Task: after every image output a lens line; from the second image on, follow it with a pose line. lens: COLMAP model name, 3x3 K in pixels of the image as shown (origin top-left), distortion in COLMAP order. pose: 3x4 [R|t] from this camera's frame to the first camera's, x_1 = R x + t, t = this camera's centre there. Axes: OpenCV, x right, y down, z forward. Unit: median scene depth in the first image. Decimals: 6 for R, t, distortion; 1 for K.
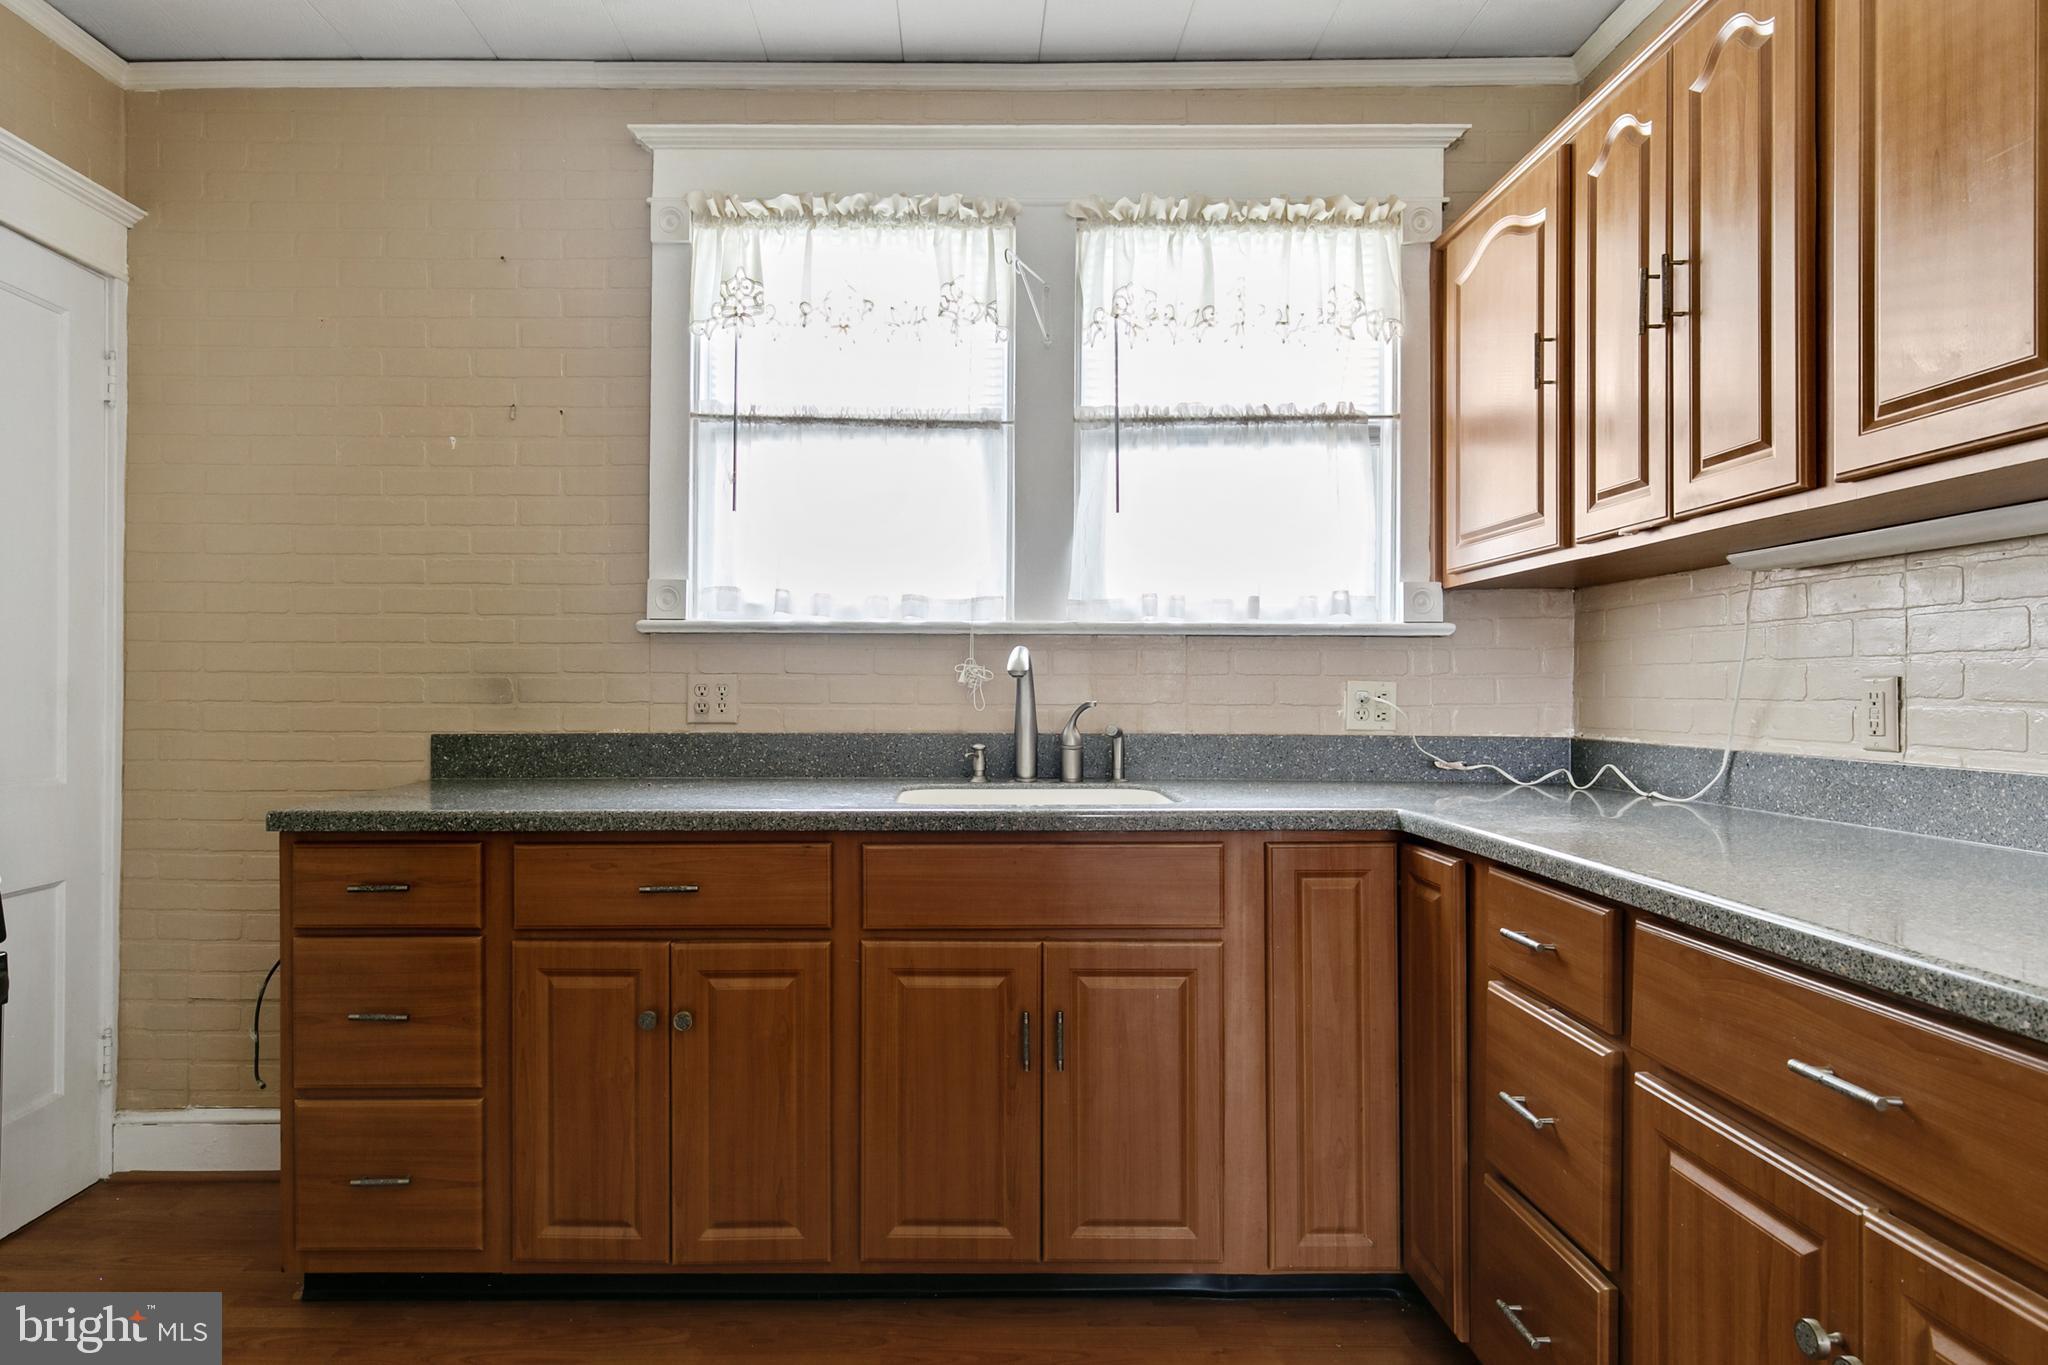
lens RADIAL K [[1180.5, 0, 953.8], [0, 1180.5, 683.8], [0, 0, 1]] dist [0.004083, 0.000377]
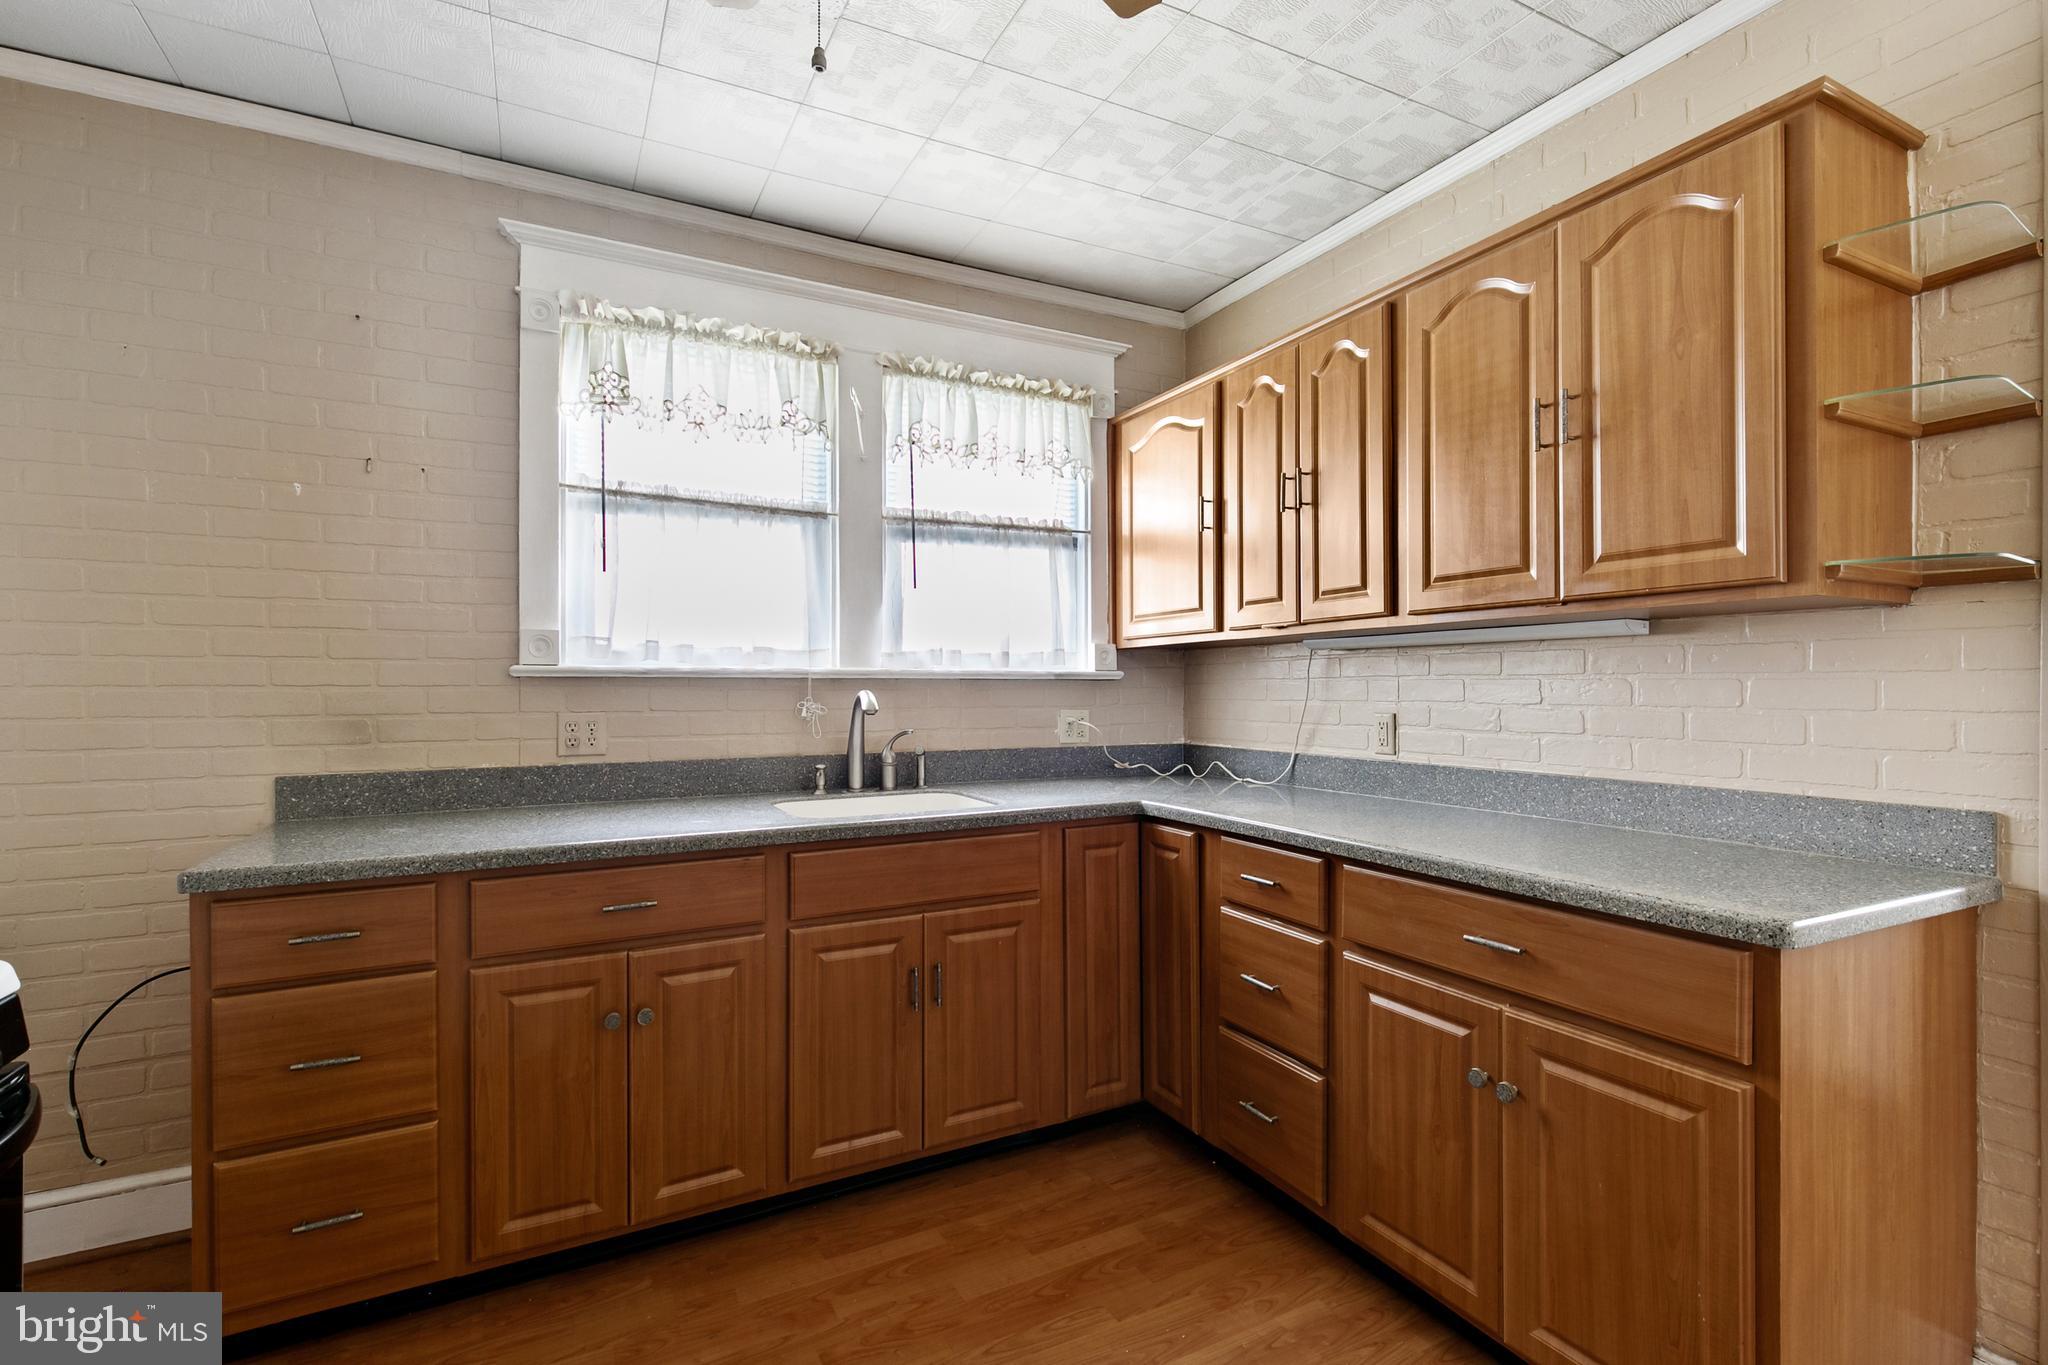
lens RADIAL K [[925.7, 0, 1021.1], [0, 925.7, 686.9], [0, 0, 1]] dist [0.003537, -0.000202]
pose [[0.885870, -0.003540, 0.463920, -0.246223], [0.002347, 0.999992, 0.003149, -0.035164], [-0.463927, -0.001701, 0.885872, 0.003671]]
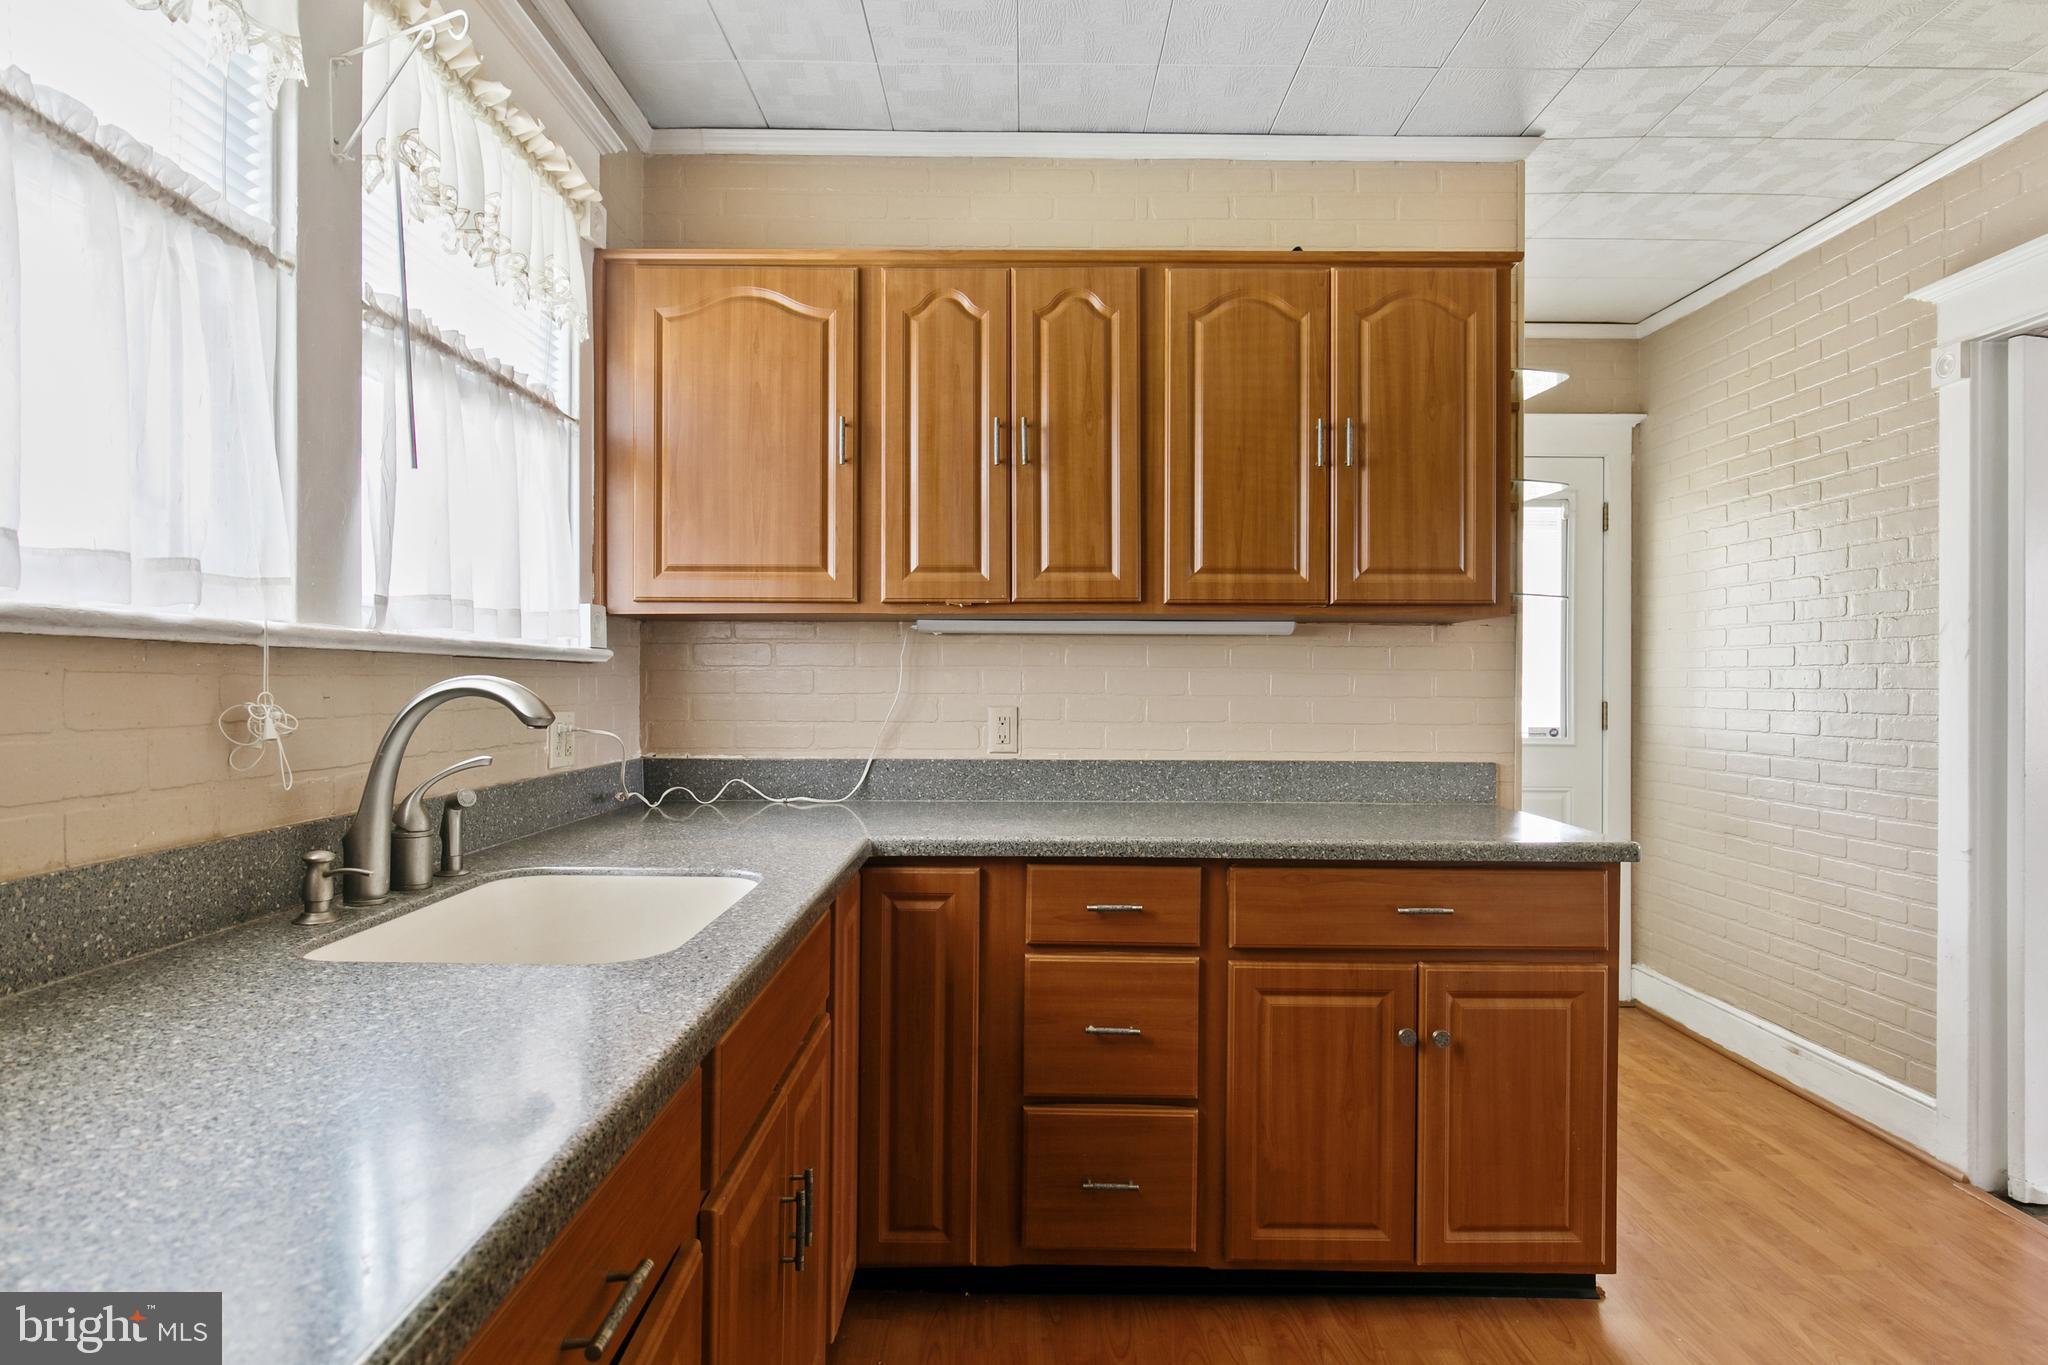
lens RADIAL K [[1066.8, 0, 1026.3], [0, 1066.8, 675.6], [0, 0, 1]] dist [-0.001448, -0.000605]
pose [[-0.002399, 0.002912, 0.999993, -0.457020], [-0.009452, 0.999951, -0.002935, -0.030292], [-0.999952, -0.009459, -0.002371, 0.659422]]
